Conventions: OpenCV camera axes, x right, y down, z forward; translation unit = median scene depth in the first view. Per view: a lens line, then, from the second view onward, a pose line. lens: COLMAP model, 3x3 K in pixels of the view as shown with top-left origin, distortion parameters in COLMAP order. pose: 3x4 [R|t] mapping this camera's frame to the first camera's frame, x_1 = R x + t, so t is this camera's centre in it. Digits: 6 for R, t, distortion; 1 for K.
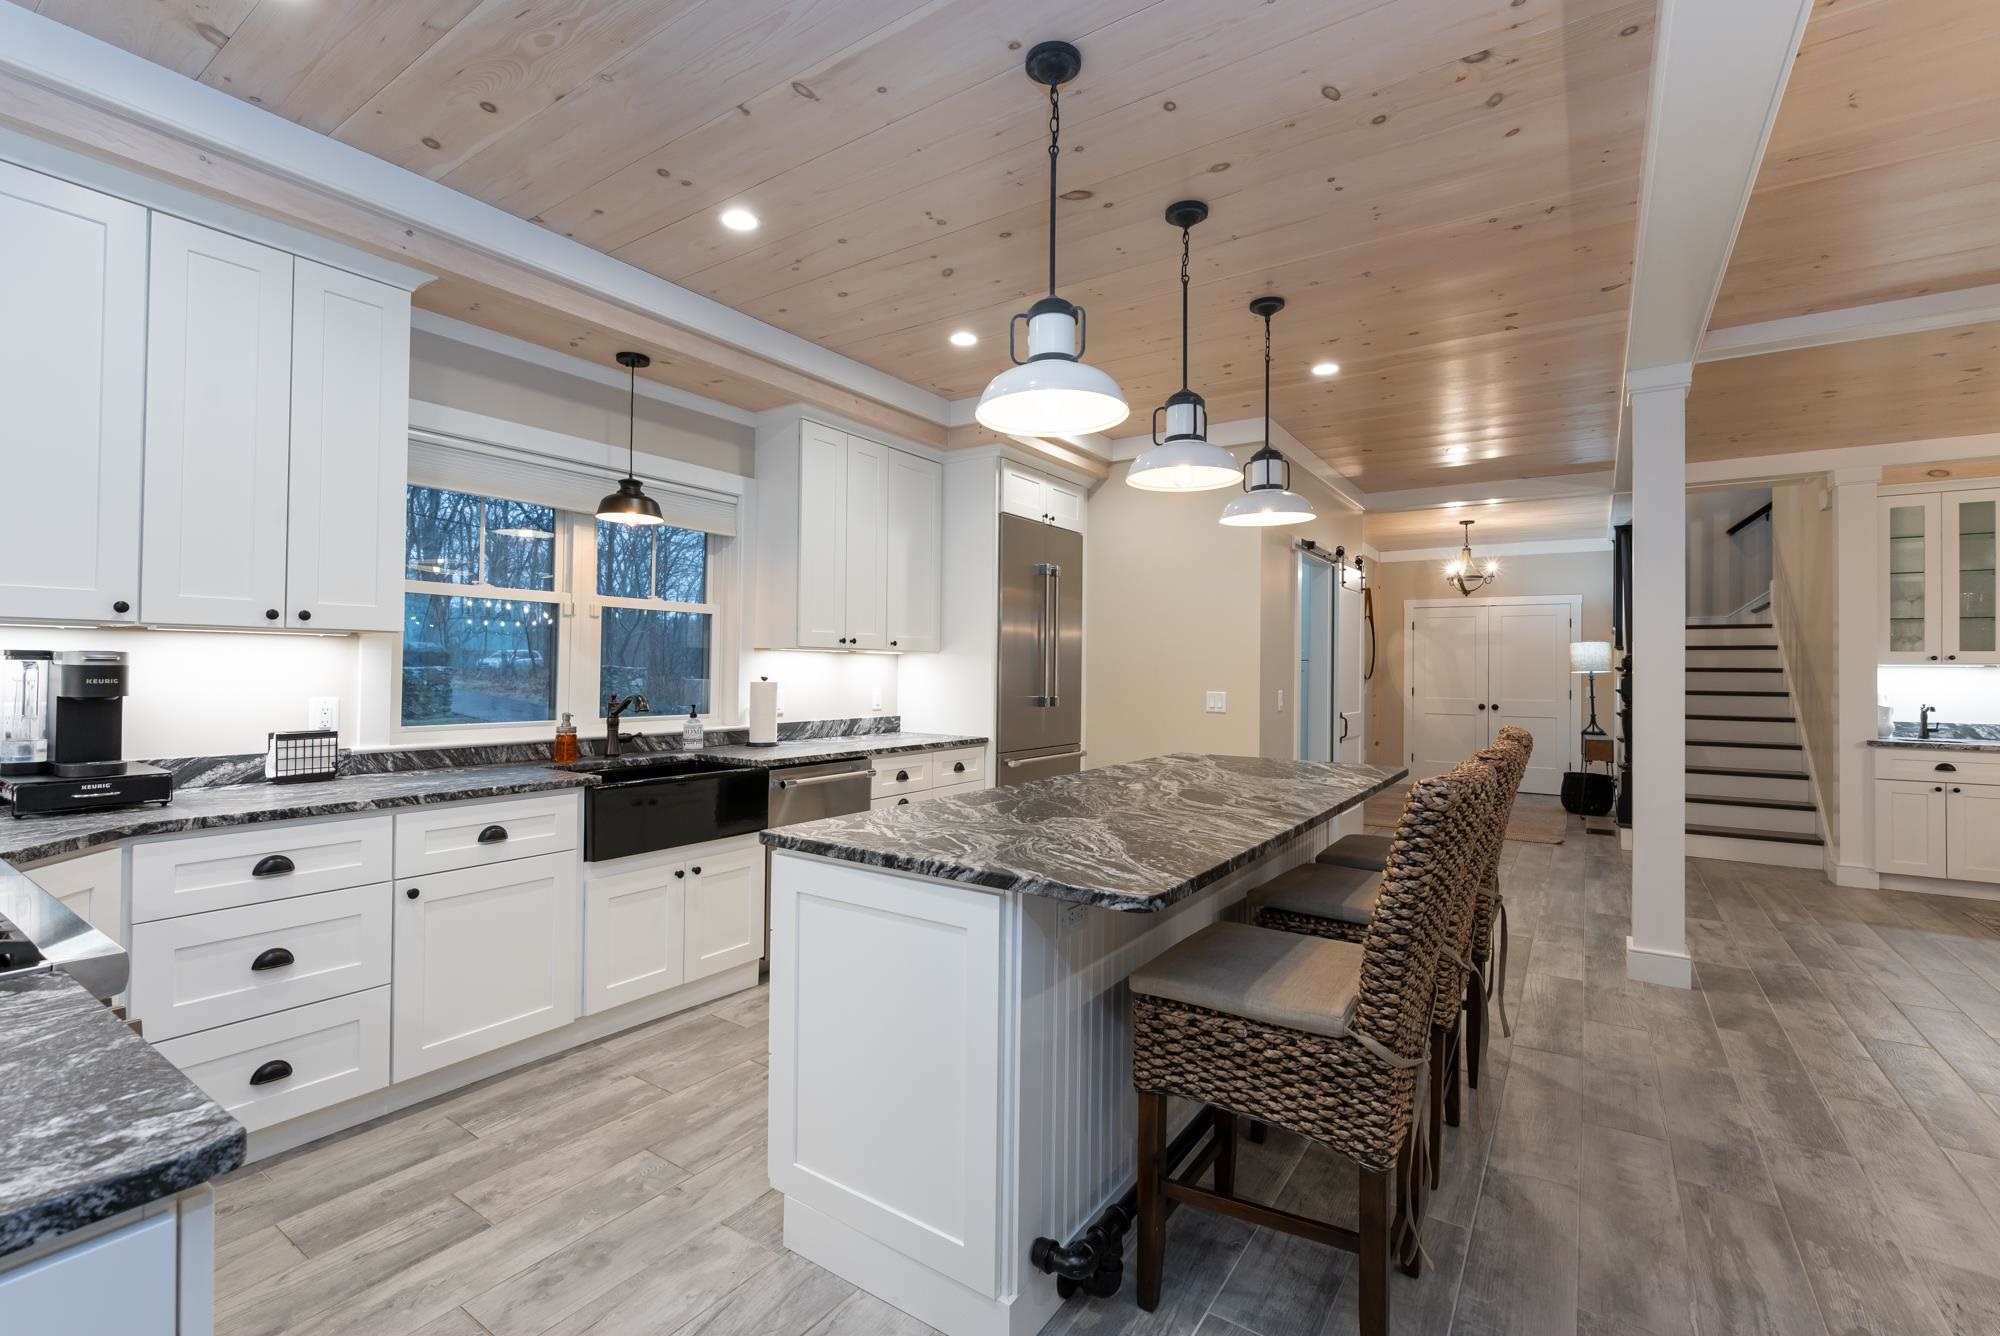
lens RADIAL K [[885.6, 0, 992.9], [0, 885.6, 659.8], [0, 0, 1]] dist [0.000468, 0.000274]
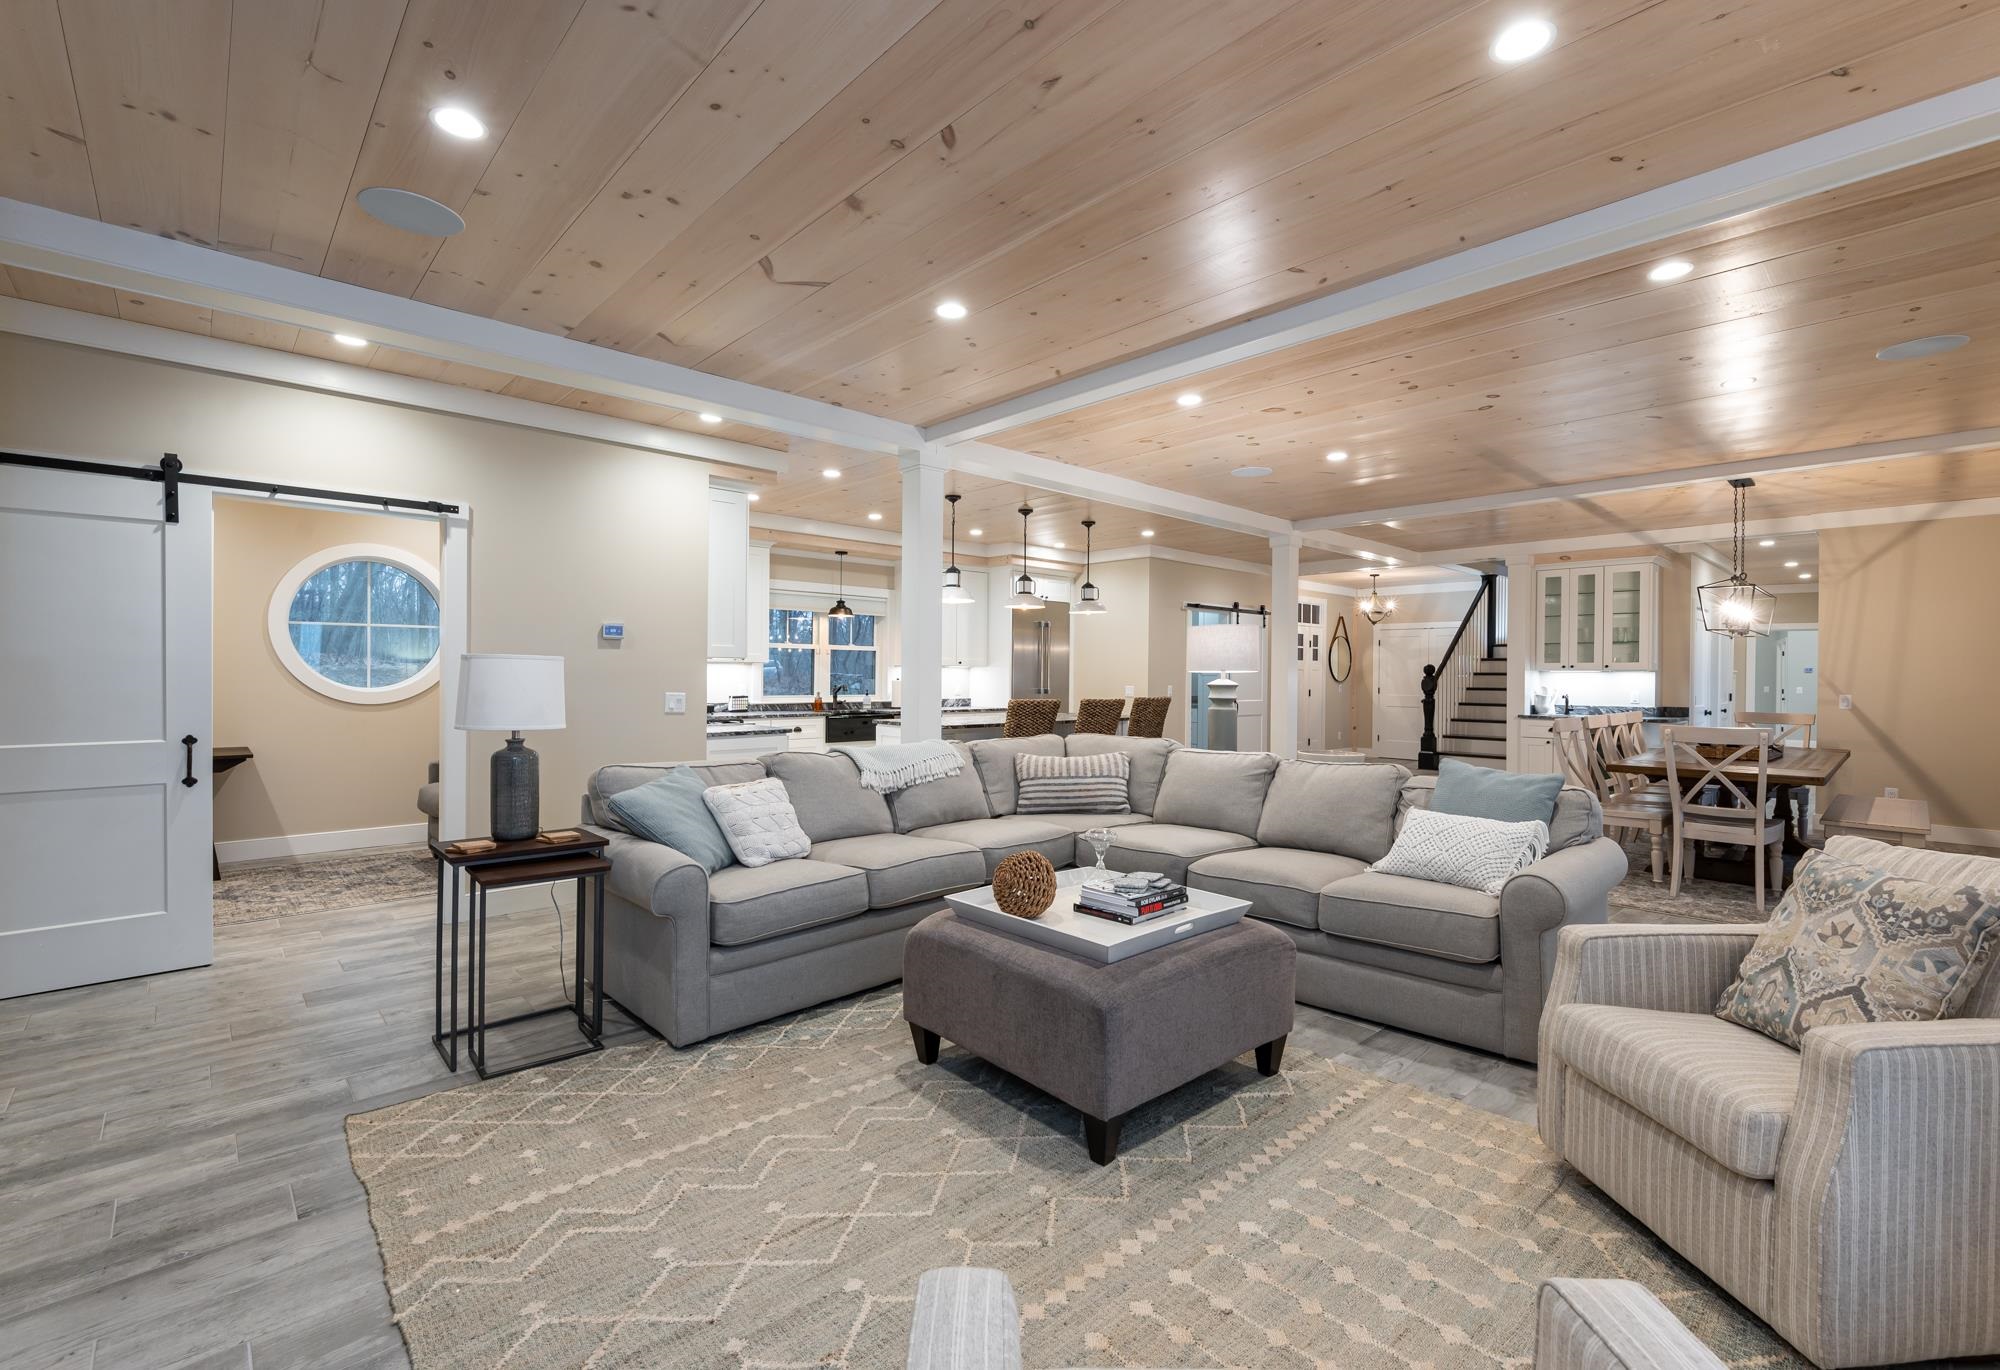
lens RADIAL K [[879.6, 0, 1000.0], [0, 879.6, 685.0], [0, 0, 1]] dist [-0.007640, -0.000242]
pose [[0.973988, 0.000624, -0.226597, 0.522552], [0.004201, 0.999775, 0.020814, -0.009500], [0.226559, -0.021225, 0.973766, -1.167740]]
